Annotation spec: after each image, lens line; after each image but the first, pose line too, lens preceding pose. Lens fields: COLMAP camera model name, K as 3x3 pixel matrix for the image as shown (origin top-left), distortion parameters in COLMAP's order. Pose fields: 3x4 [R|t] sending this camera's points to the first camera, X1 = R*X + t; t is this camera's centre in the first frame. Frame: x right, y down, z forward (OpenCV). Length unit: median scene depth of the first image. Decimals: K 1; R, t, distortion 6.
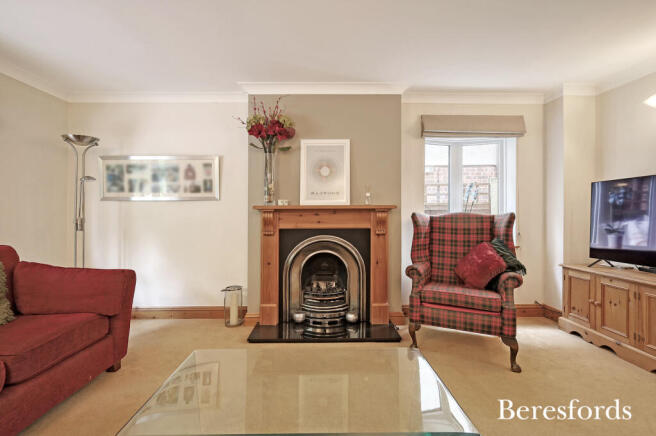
lens RADIAL K [[286.2, 0, 325.1], [0, 286.2, 214.7], [0, 0, 1]] dist [0.003015, 0.000438]
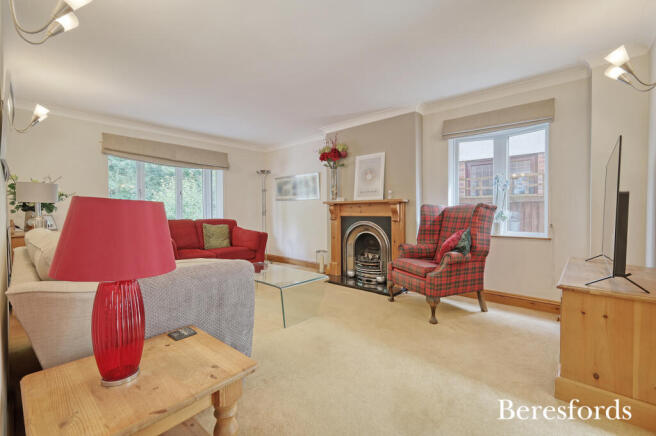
lens RADIAL K [[286.2, 0, 329.2], [0, 286.2, 219.8], [0, 0, 1]] dist [0.003015, 0.000438]
pose [[0.737030, 0.020440, -0.675550, 0.853709], [0.003003, 0.999434, 0.033516, 0.016692], [0.675853, -0.026731, 0.736552, -0.205449]]
